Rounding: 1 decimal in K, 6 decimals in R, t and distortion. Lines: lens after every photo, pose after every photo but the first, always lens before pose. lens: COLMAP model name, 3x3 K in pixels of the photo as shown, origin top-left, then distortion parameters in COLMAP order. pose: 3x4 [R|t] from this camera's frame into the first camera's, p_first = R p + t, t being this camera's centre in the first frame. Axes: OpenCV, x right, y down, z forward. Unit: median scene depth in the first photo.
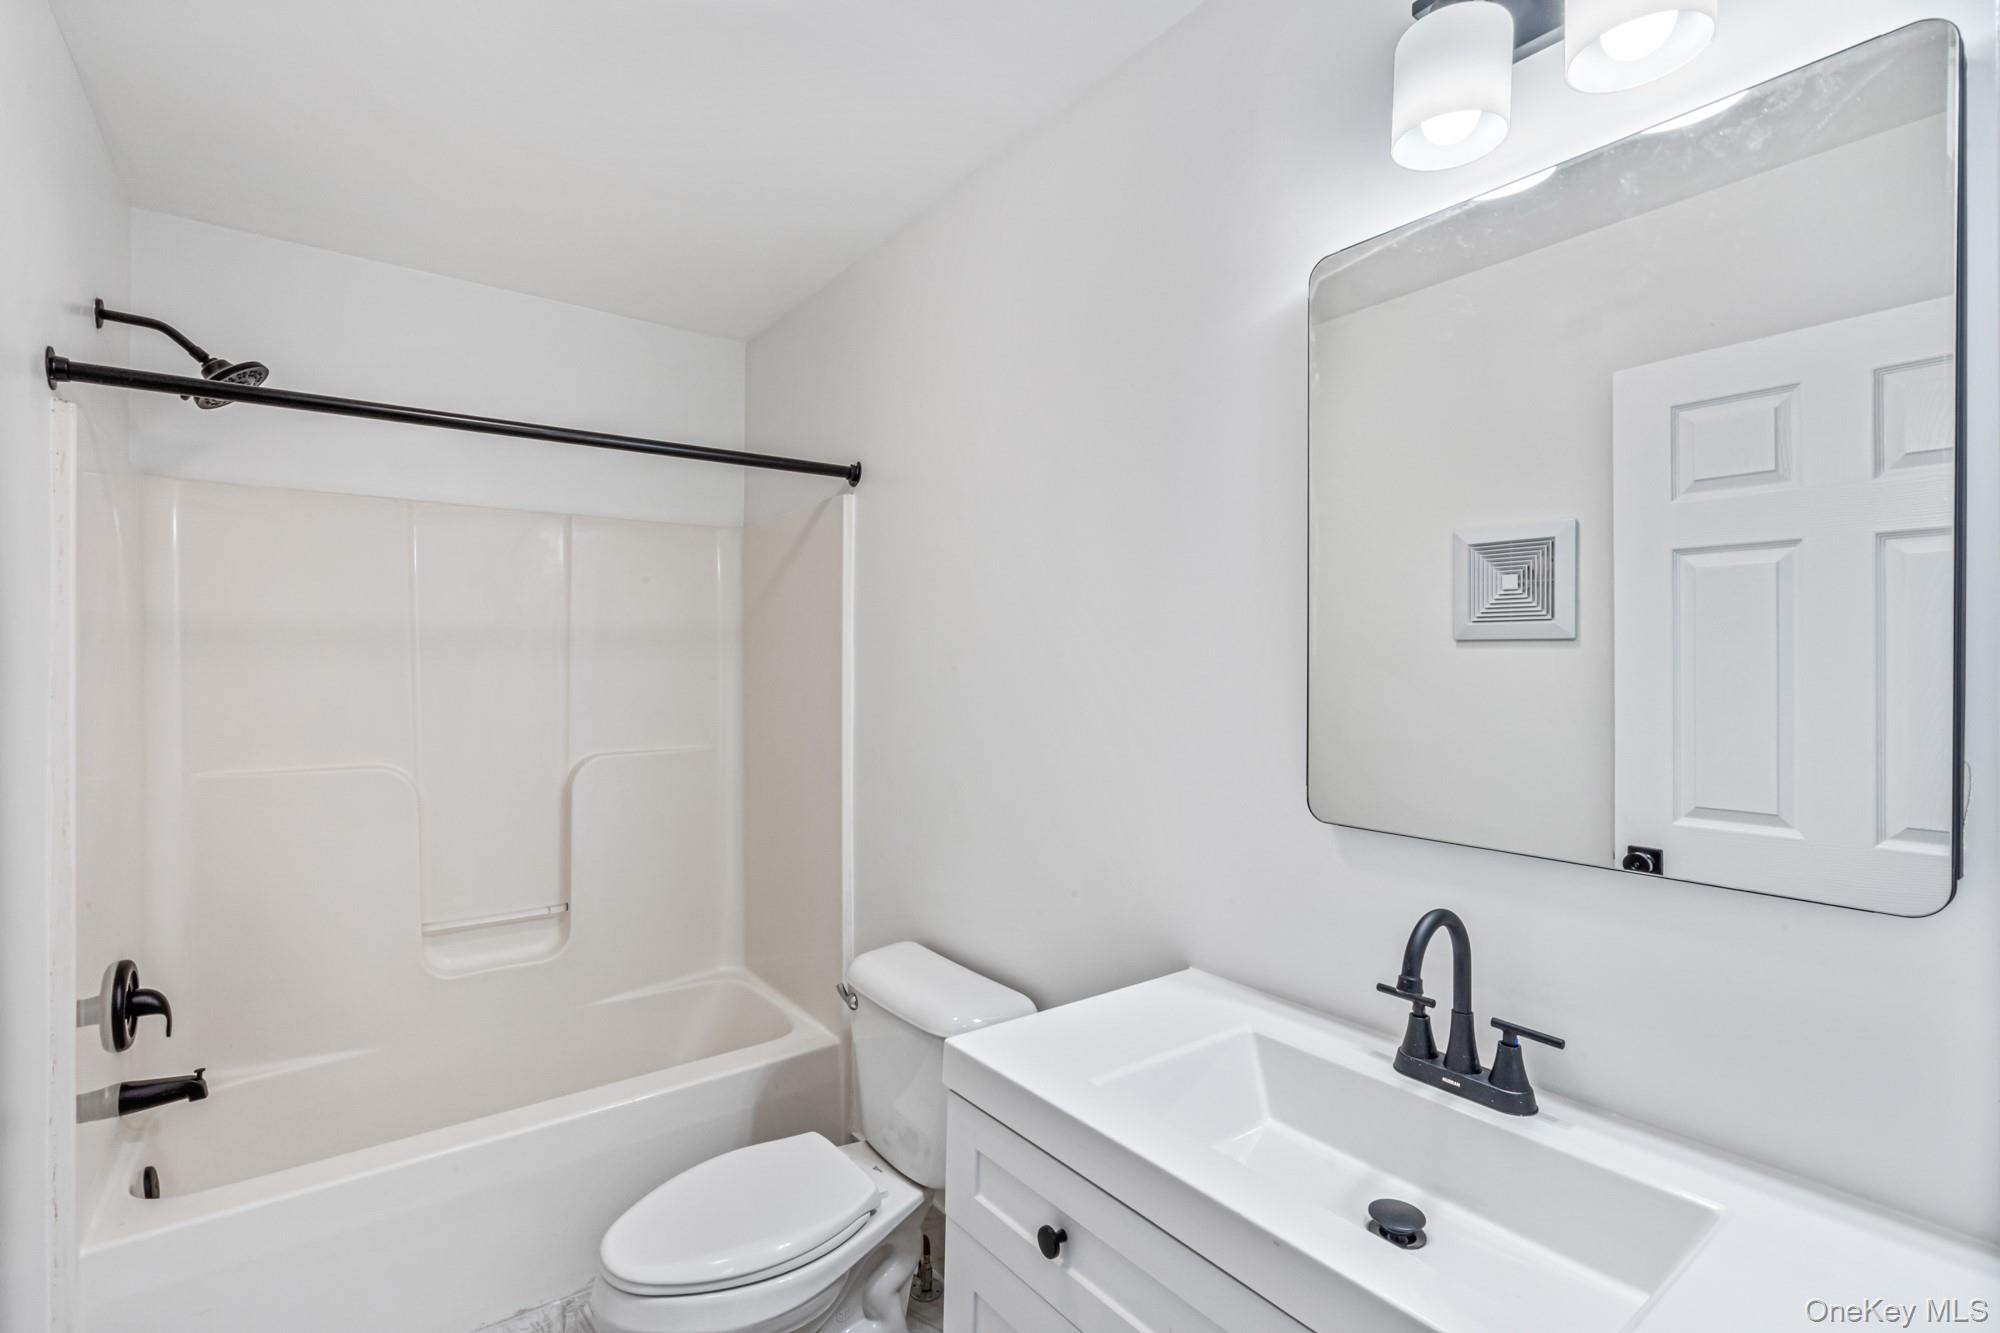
lens RADIAL K [[914.5, 0, 1004.5], [0, 914.5, 650.7], [0, 0, 1]] dist [-0.005221, 0.003519]
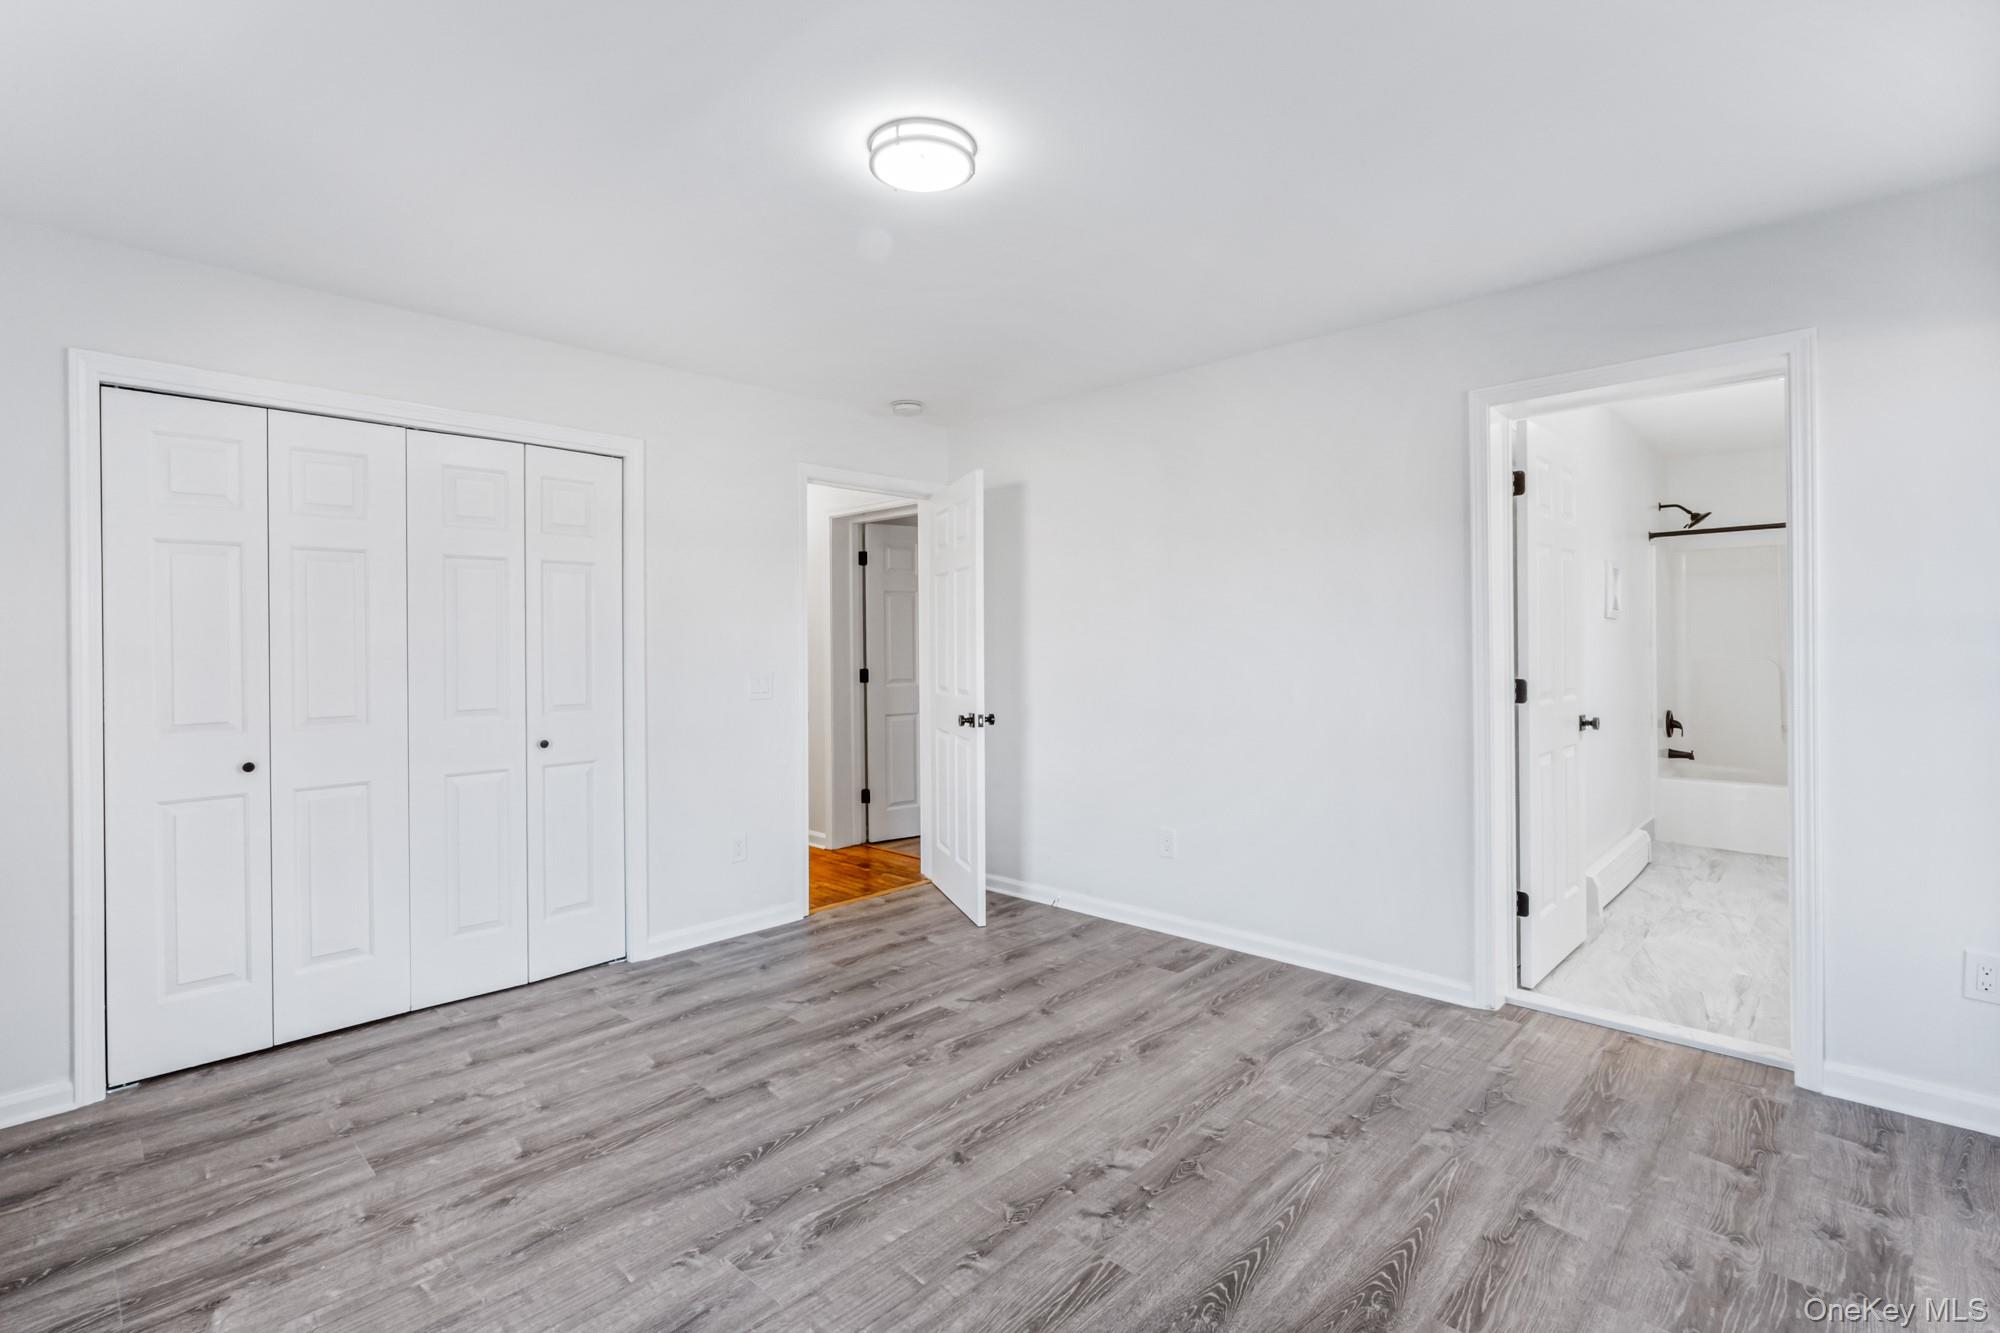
lens RADIAL K [[914.5, 0, 991.7], [0, 914.5, 646.7], [0, 0, 1]] dist [-0.005221, 0.003519]
pose [[0.137877, 0.008751, -0.990411, 1.794152], [0.007074, 0.999927, 0.009820, 0.074340], [0.990424, -0.008360, 0.137805, -1.714127]]
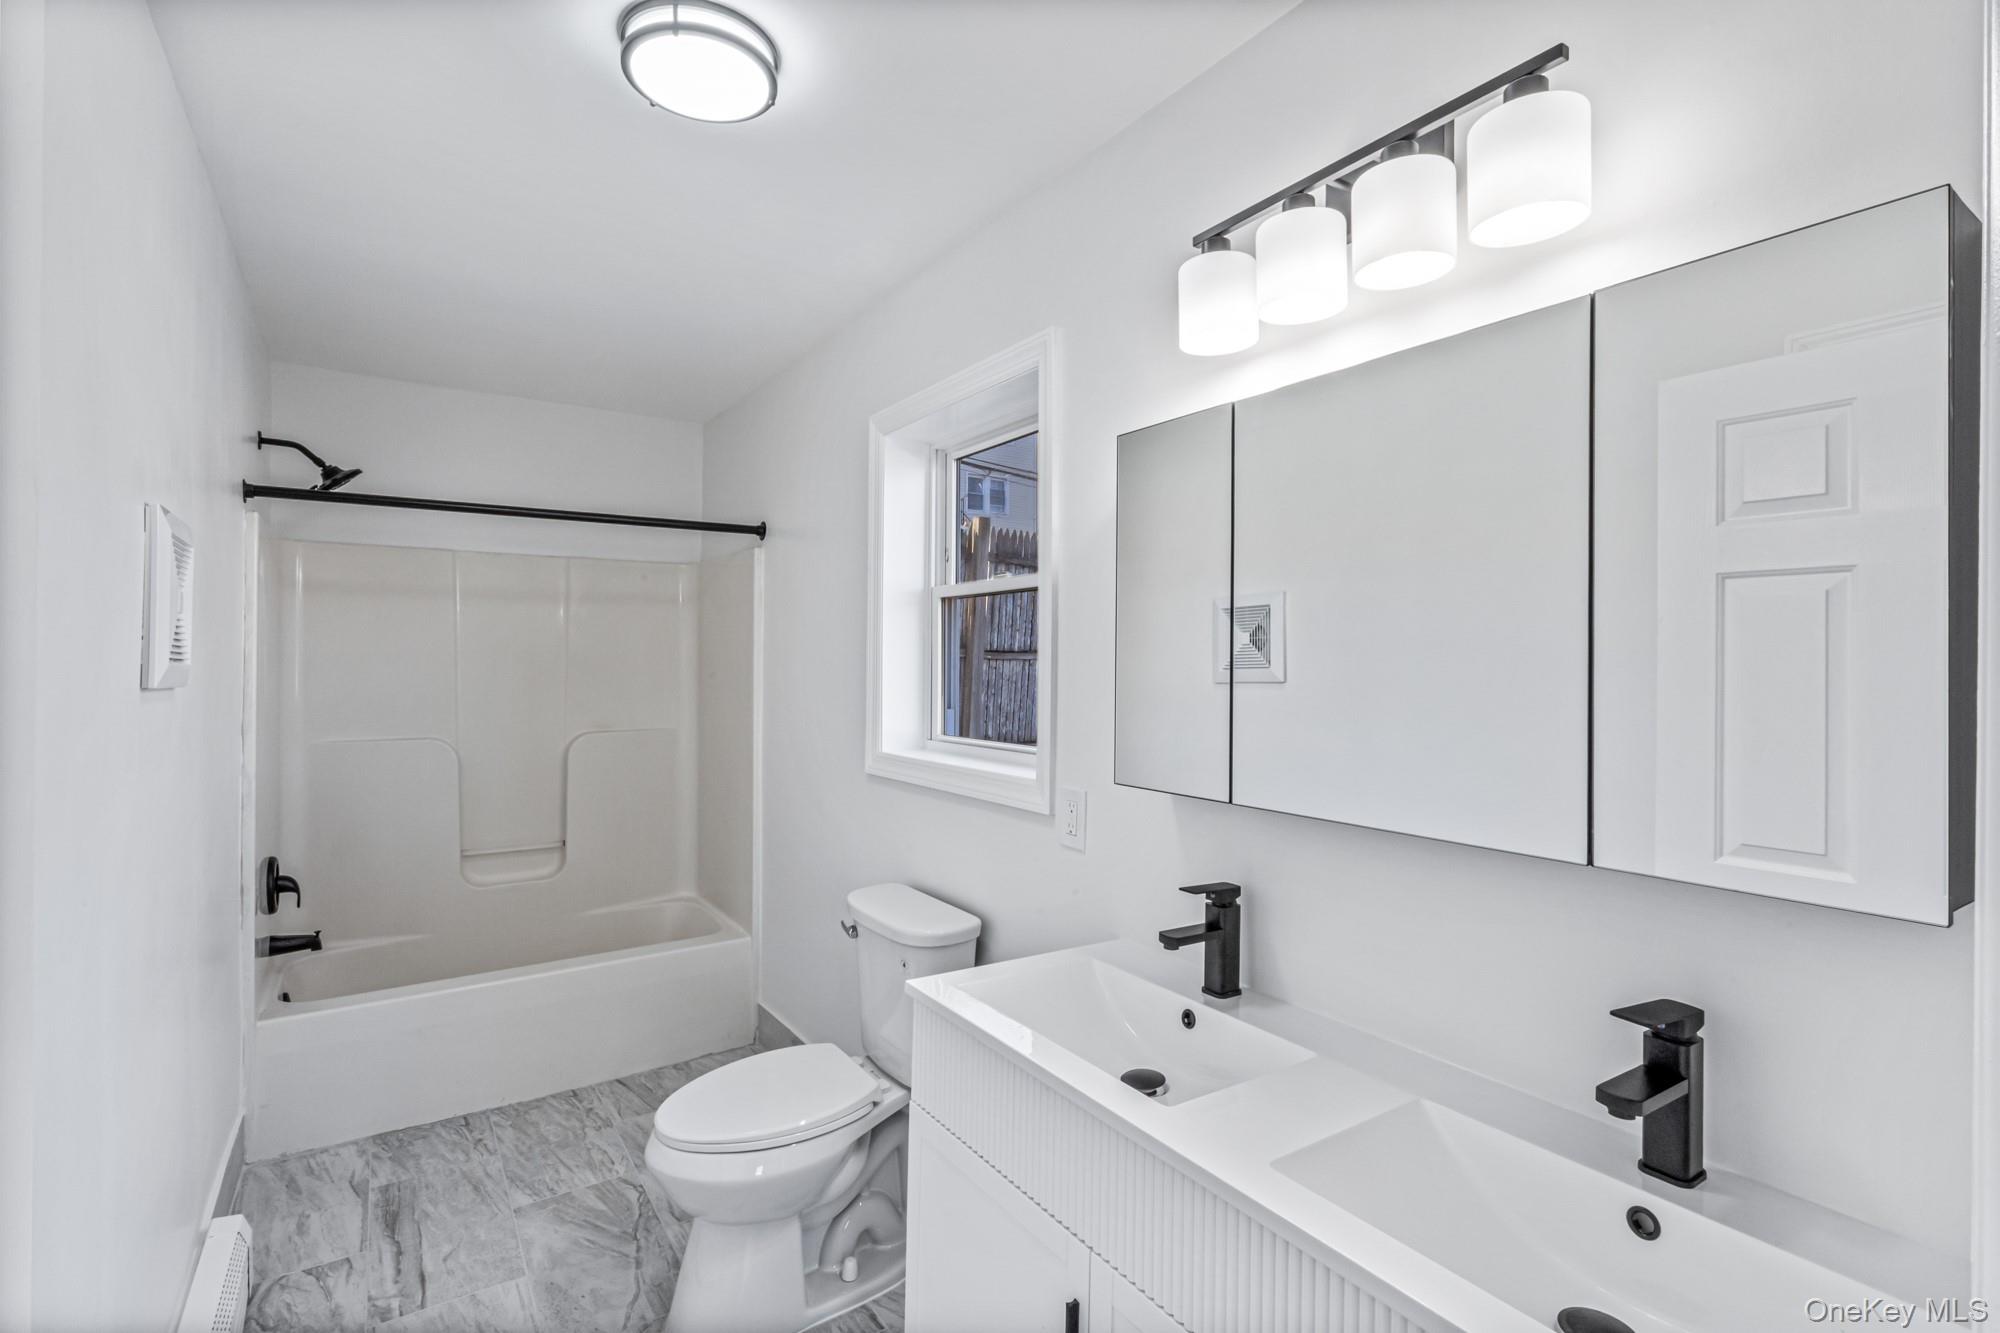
lens RADIAL K [[914.5, 0, 993.8], [0, 914.5, 658.3], [0, 0, 1]] dist [-0.005221, 0.003519]
pose [[0.997725, 0.000288, -0.067419, 0.359813], [-0.000806, 0.999970, -0.007665, 0.013041], [0.067415, 0.007702, 0.997695, -0.462948]]
